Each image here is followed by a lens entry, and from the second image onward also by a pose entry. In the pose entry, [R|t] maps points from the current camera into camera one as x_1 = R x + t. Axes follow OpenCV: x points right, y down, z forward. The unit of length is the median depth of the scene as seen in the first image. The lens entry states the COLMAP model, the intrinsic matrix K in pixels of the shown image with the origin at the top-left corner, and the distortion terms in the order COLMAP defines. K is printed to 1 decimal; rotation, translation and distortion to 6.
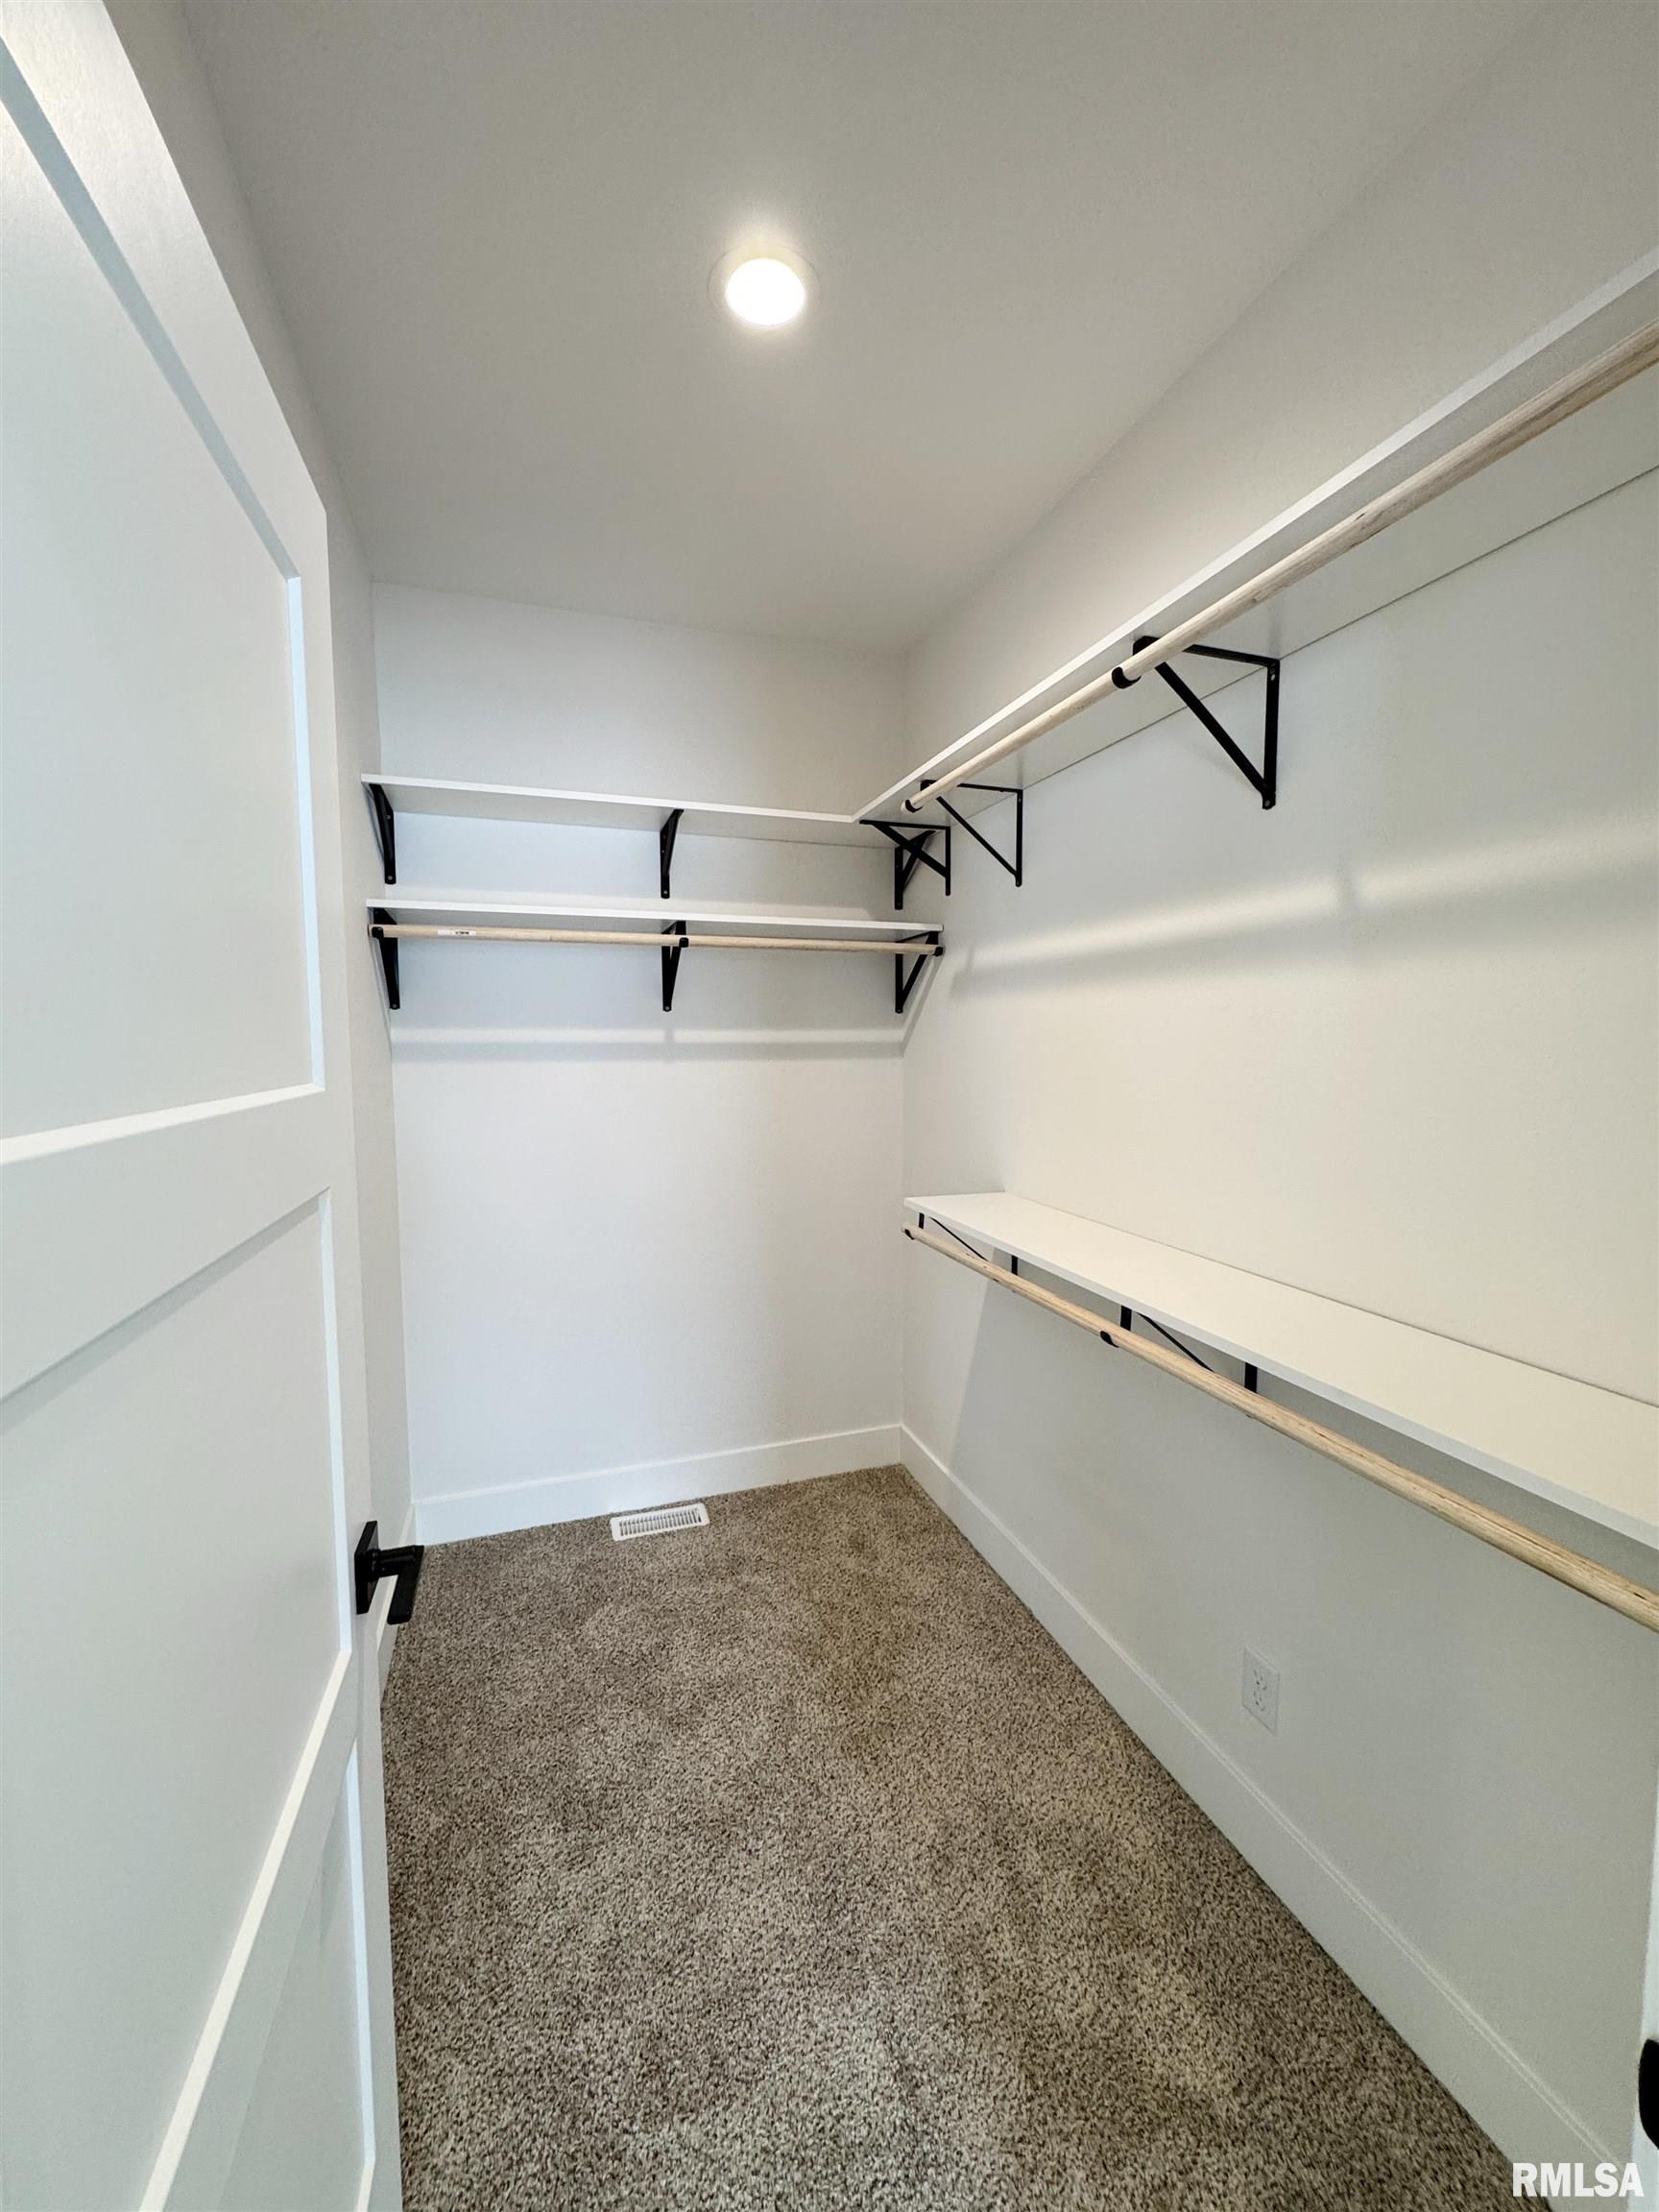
lens RADIAL K [[881.8, 0, 835.2], [0, 881.8, 1107.8], [0, 0, 1]] dist [0.000483, 0.000164]
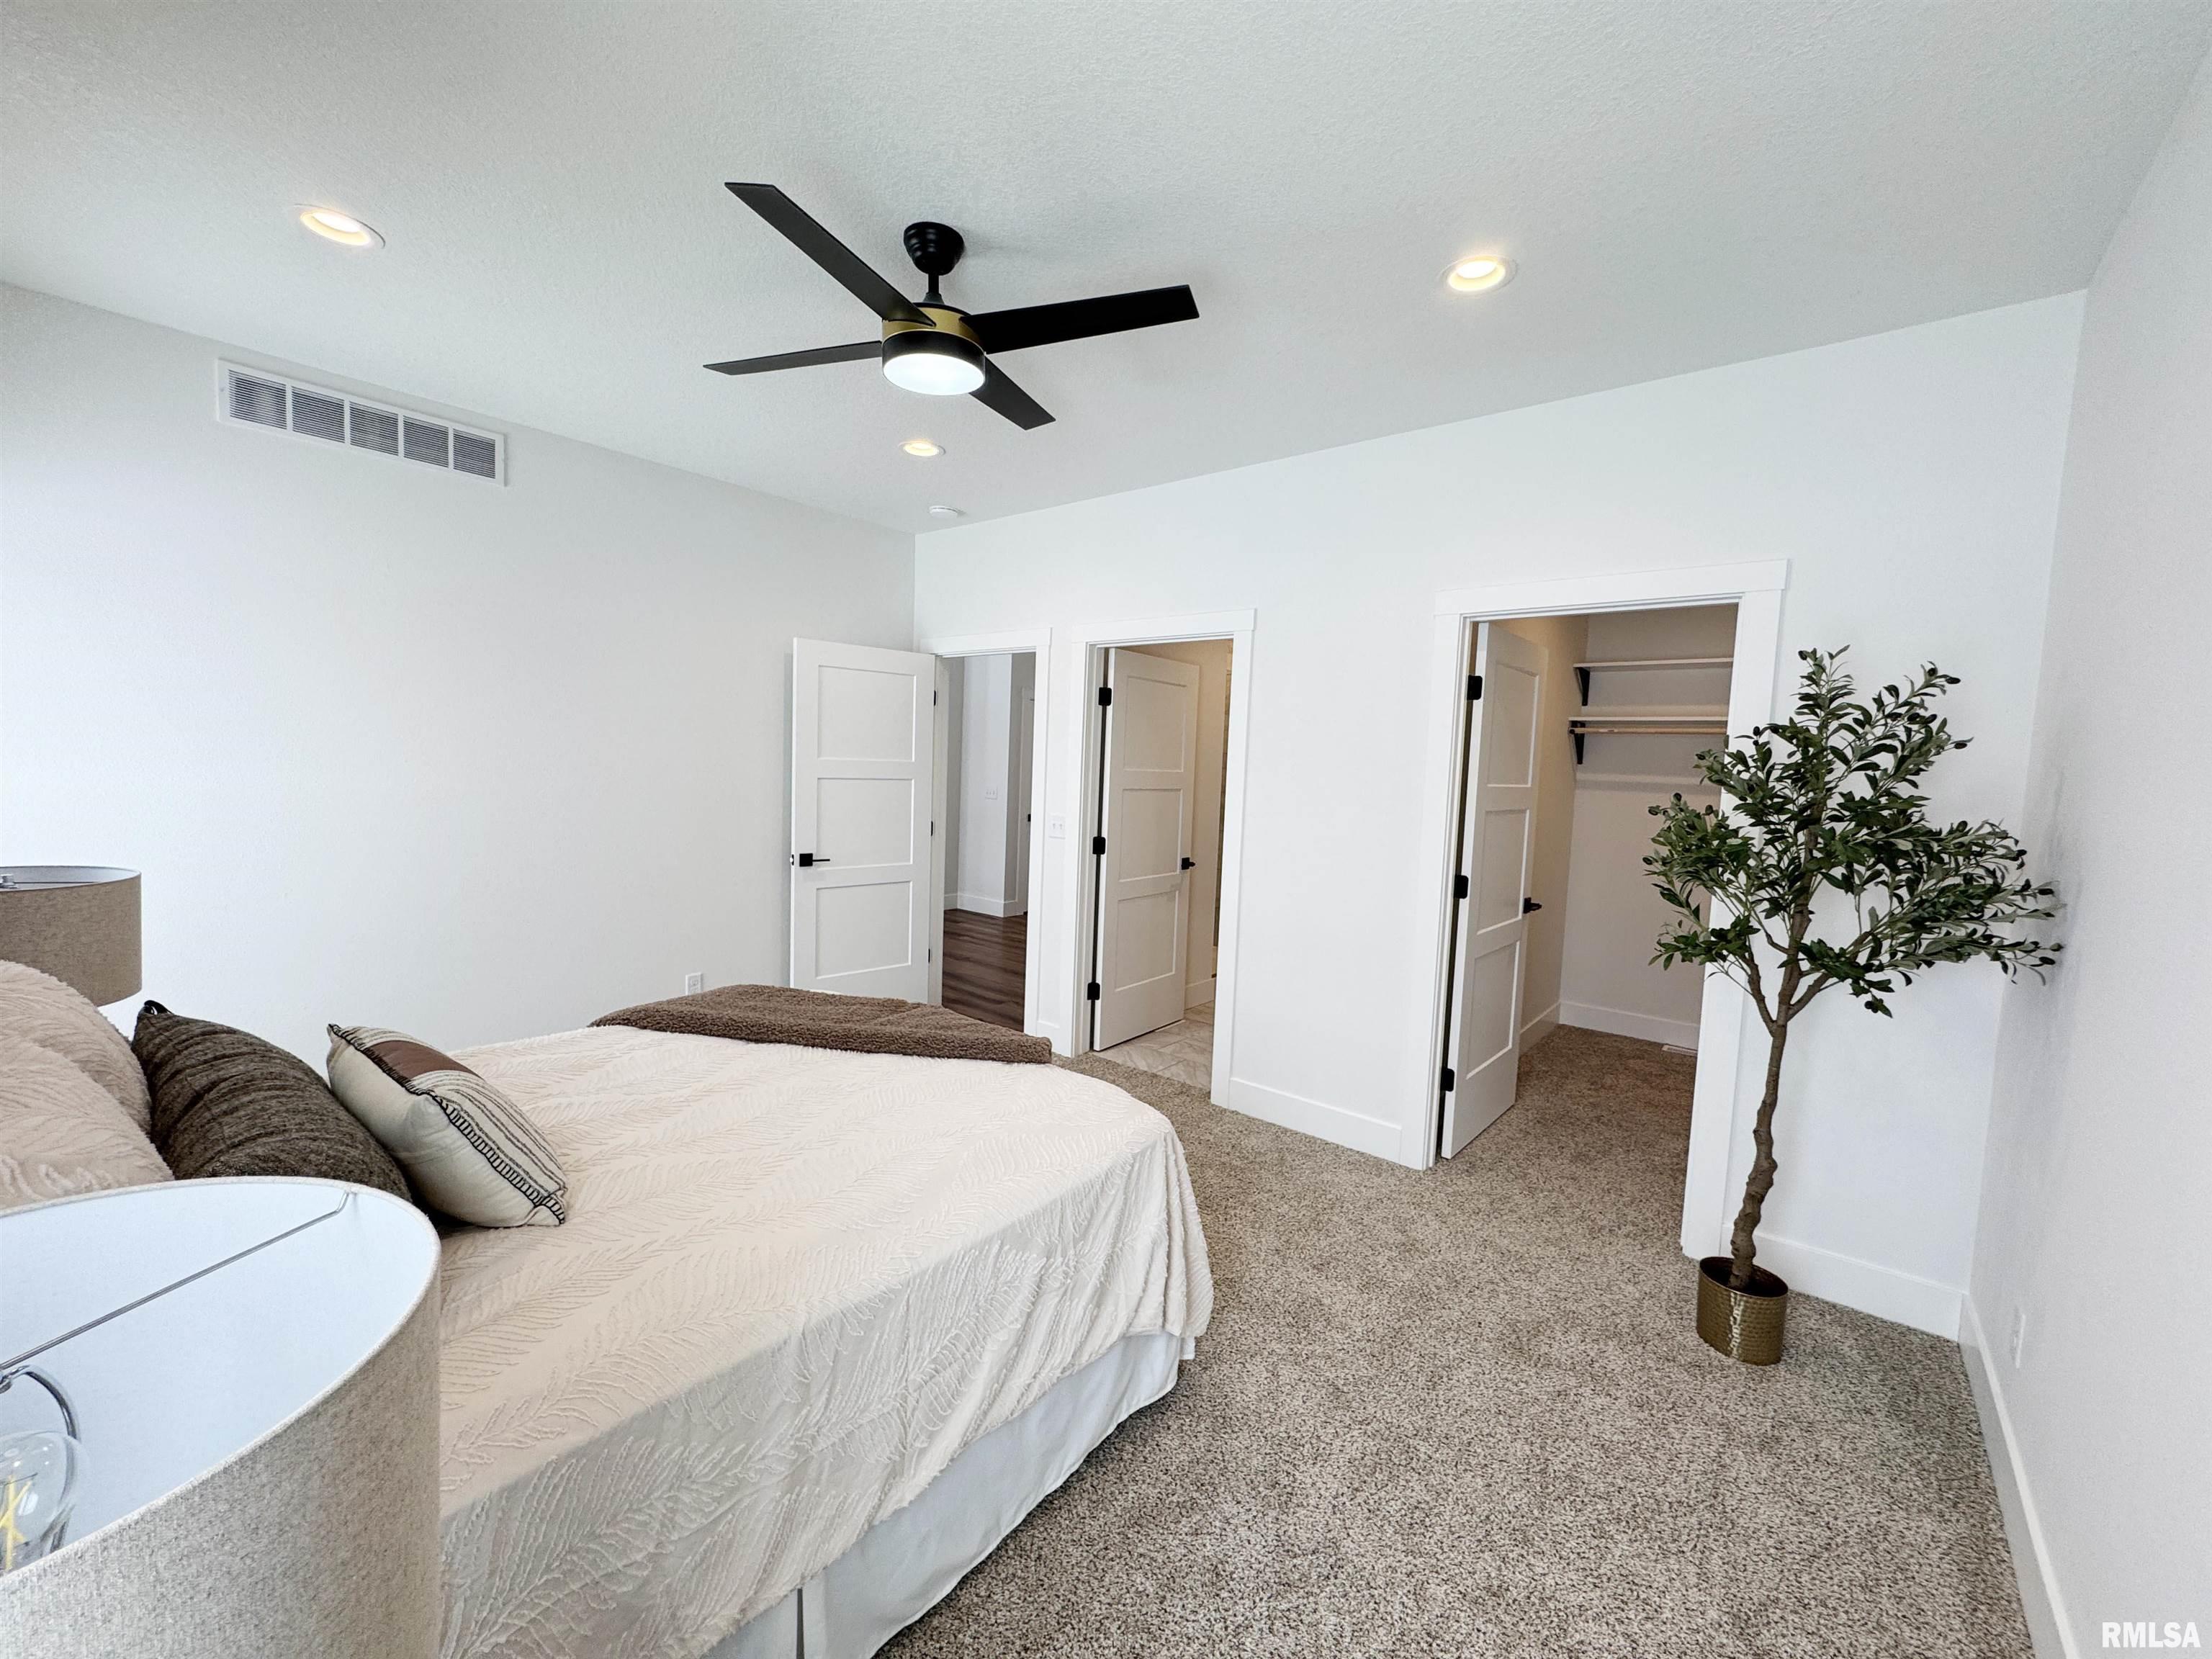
lens RADIAL K [[881.8, 0, 1103.2], [0, 881.8, 828.8], [0, 0, 1]] dist [0.000483, 0.000164]
pose [[0.522899, 0.083195, -0.848325, 0.768086], [-0.110698, 0.993425, 0.029192, 0.112722], [0.845176, 0.078643, 0.528671, -1.165742]]
